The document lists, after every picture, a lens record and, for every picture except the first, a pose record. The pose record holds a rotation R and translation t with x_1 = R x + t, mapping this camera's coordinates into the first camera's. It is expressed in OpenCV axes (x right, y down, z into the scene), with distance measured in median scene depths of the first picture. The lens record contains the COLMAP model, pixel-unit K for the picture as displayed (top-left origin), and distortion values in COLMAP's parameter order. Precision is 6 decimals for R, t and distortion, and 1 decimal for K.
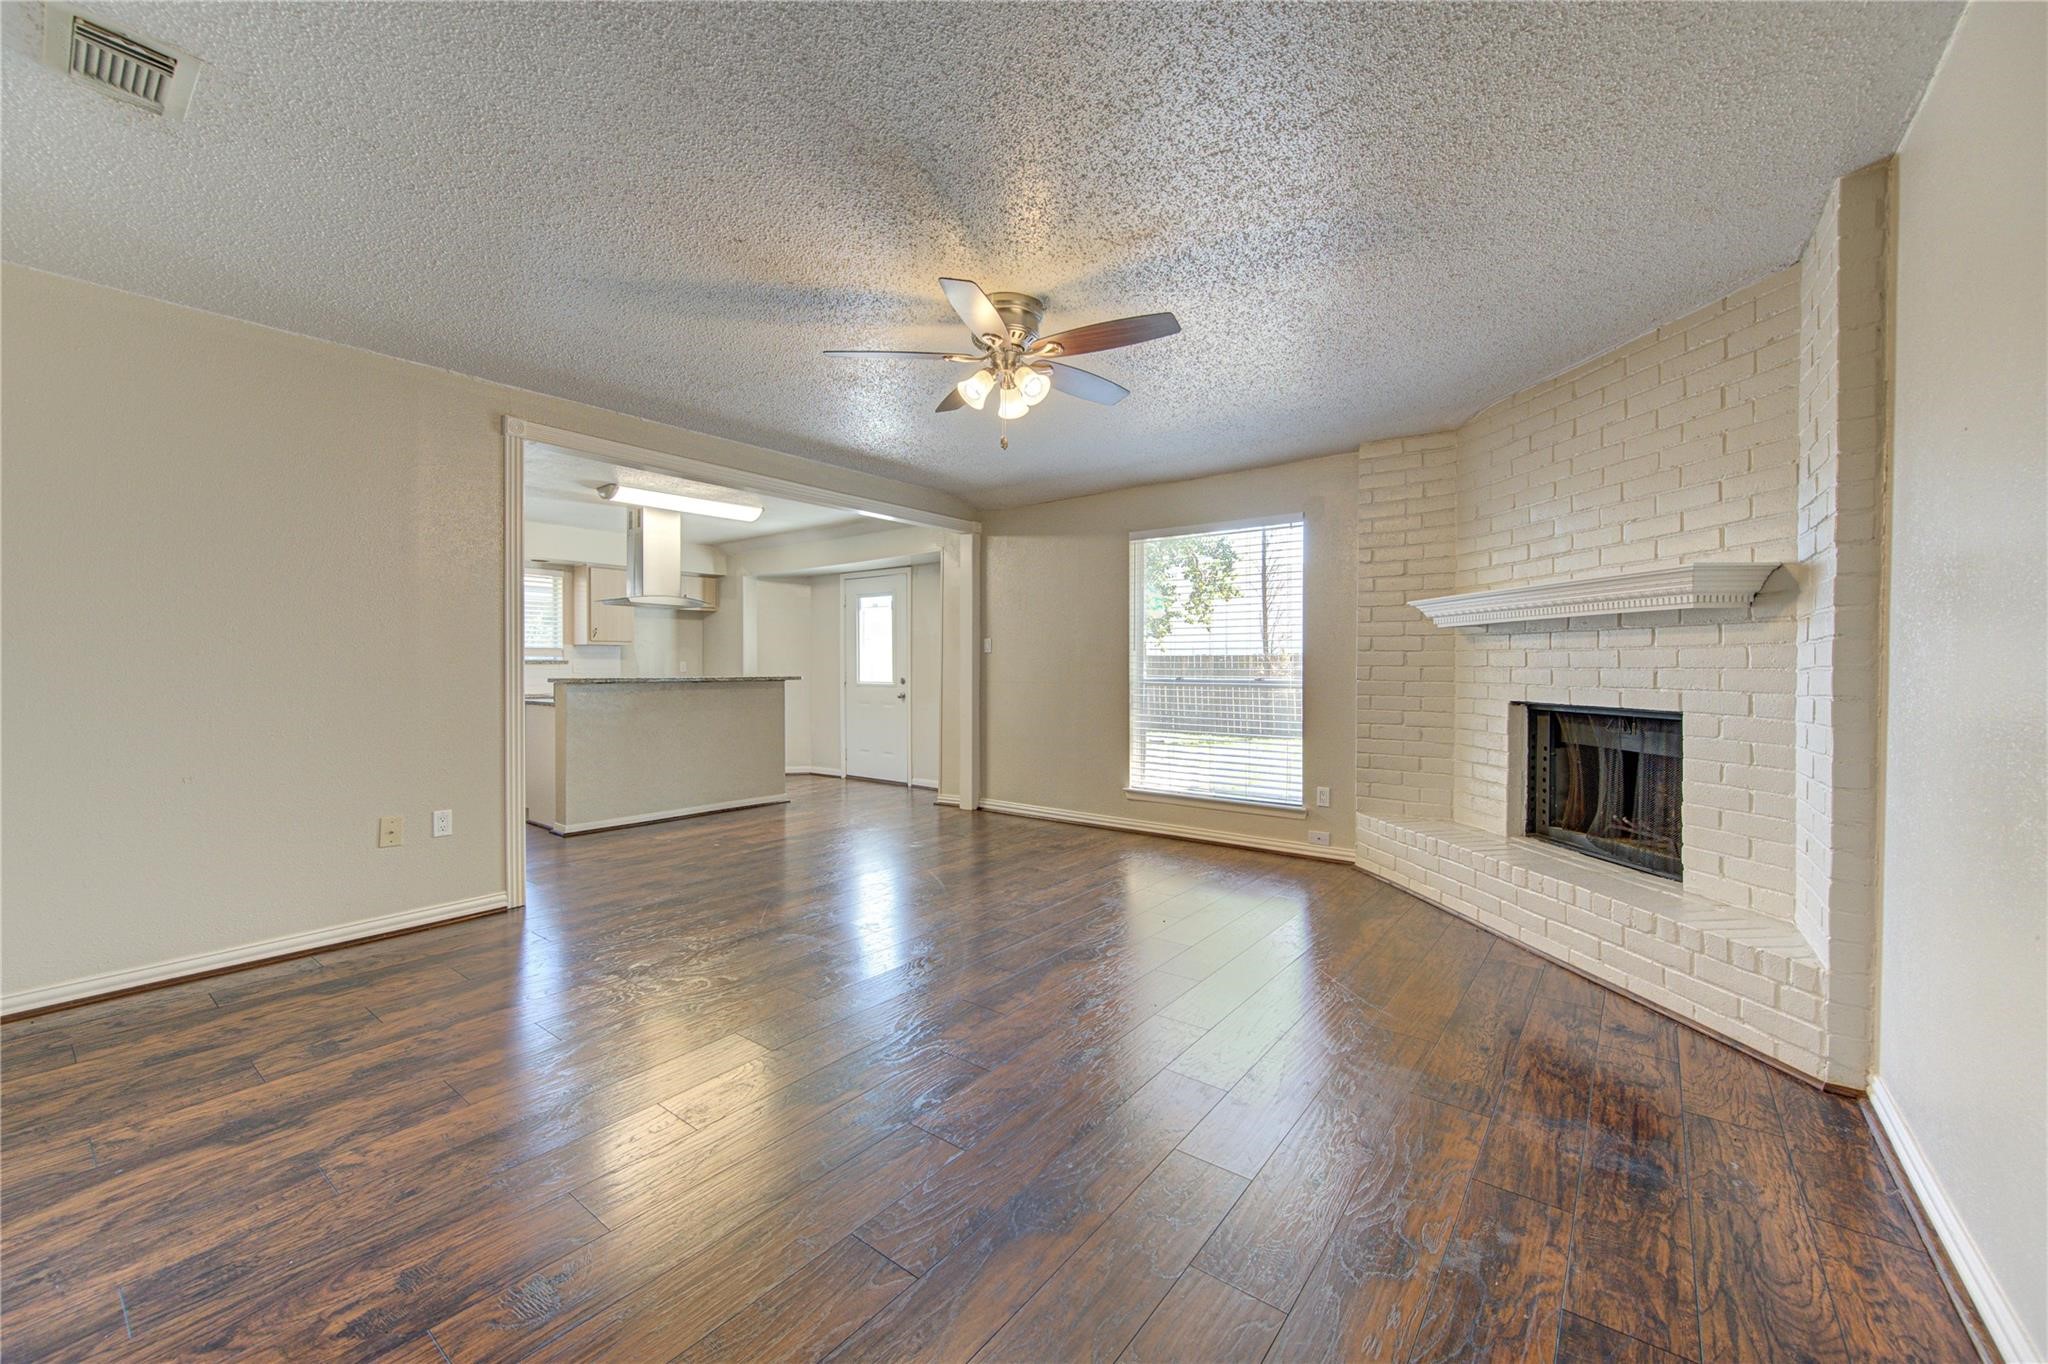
lens RADIAL K [[810.8, 0, 1036.0], [0, 810.8, 678.6], [0, 0, 1]] dist [-0.009559, 0.000223]
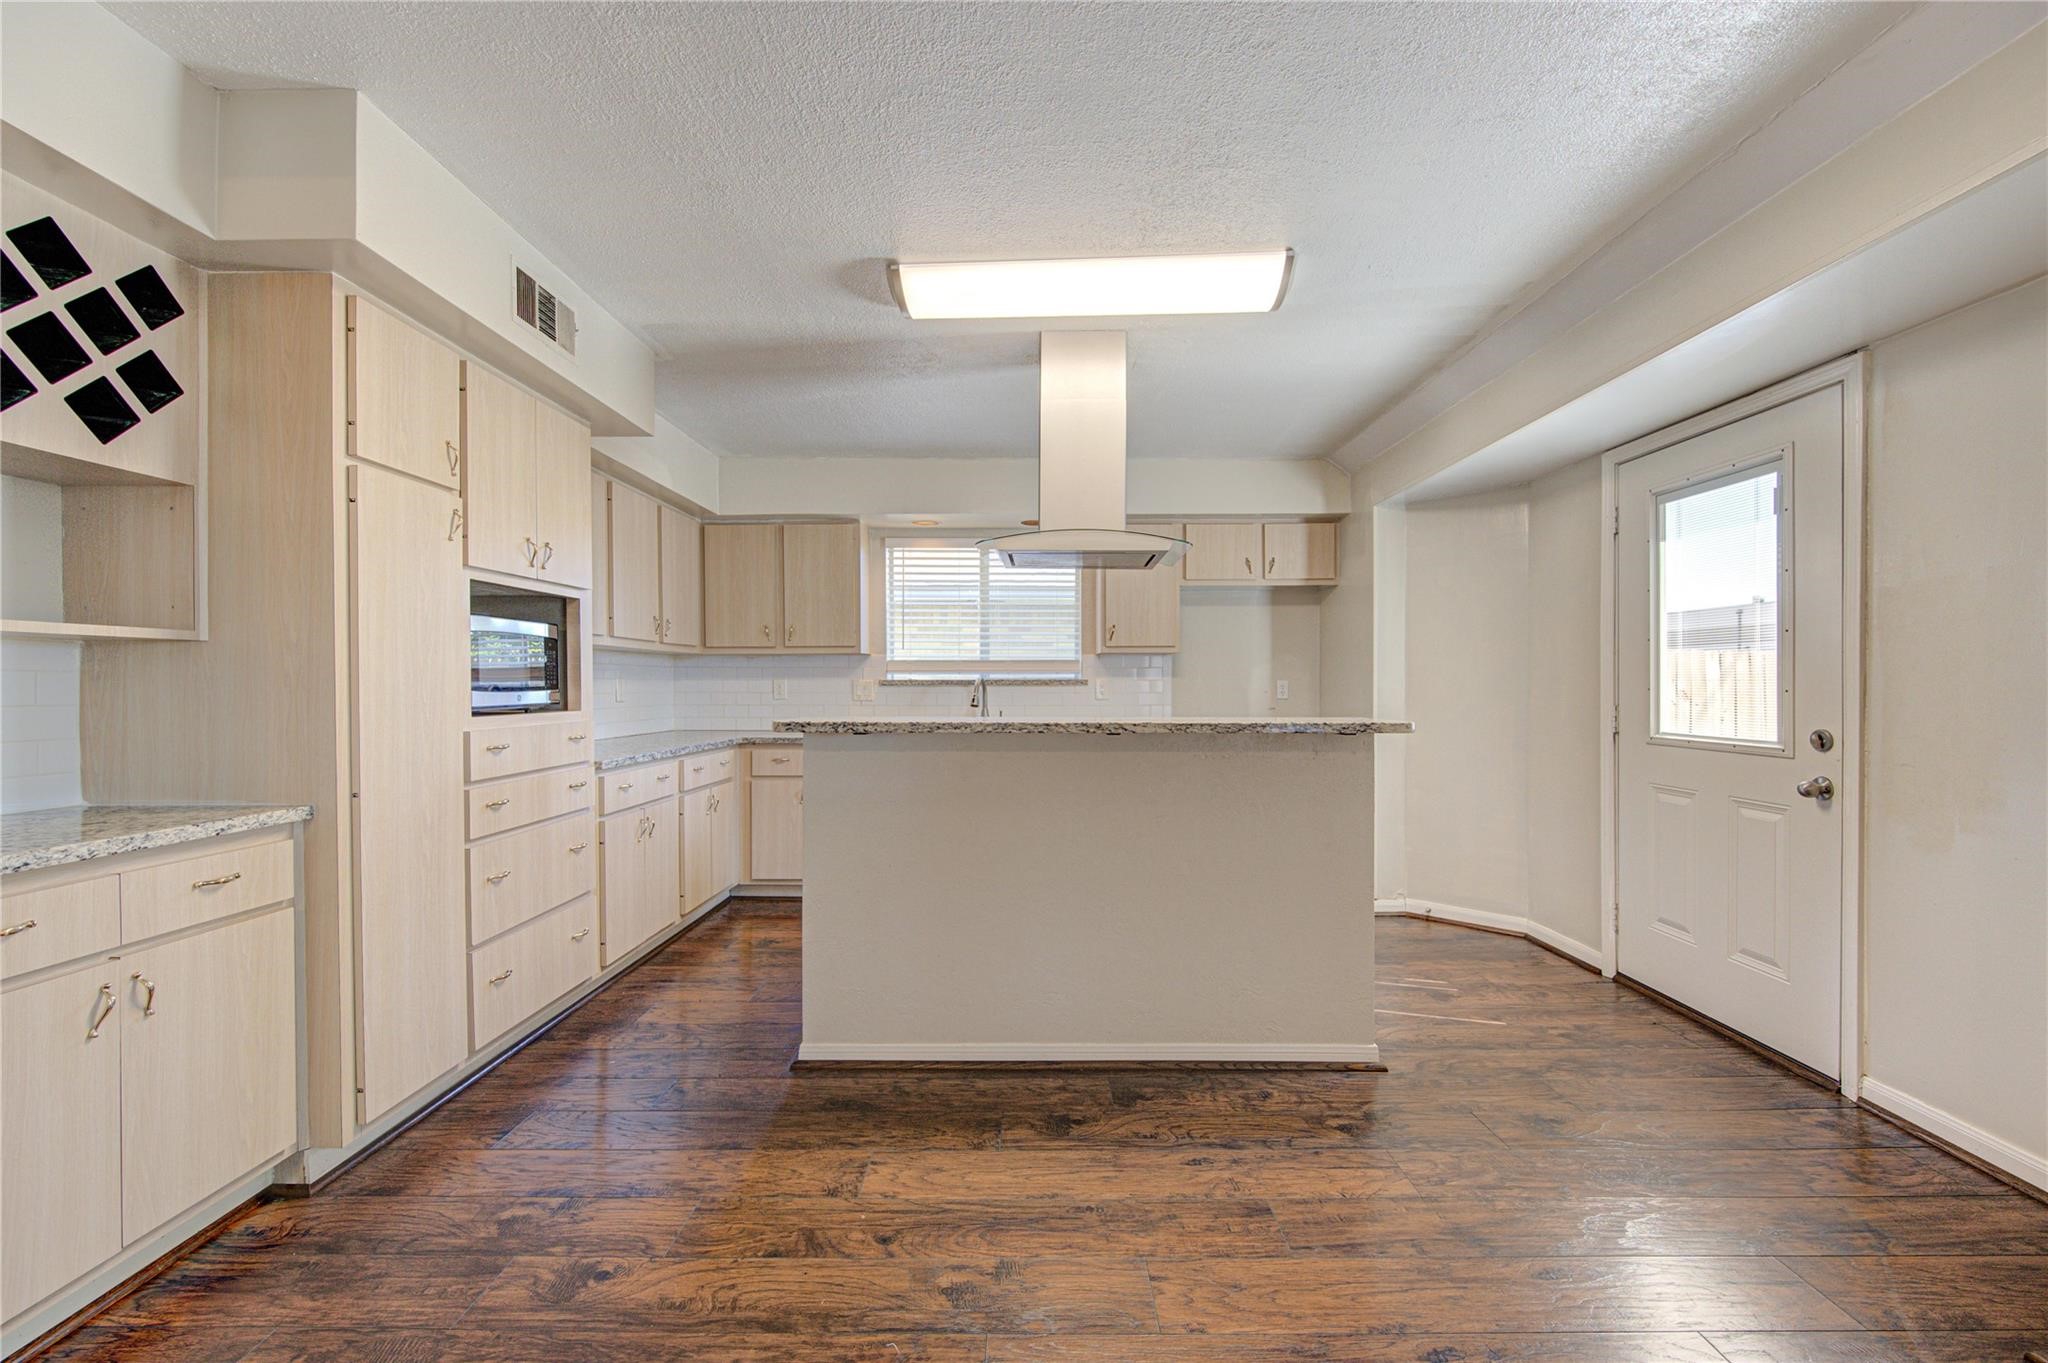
lens RADIAL K [[820.5, 0, 1021.1], [0, 820.5, 688.3], [0, 0, 1]] dist [-0.005068, 0.000296]
pose [[0.600116, 0.006922, -0.799883, -0.113597], [-0.016837, 0.999850, -0.003980, -0.013168], [0.799736, 0.015856, 0.600143, 0.652321]]
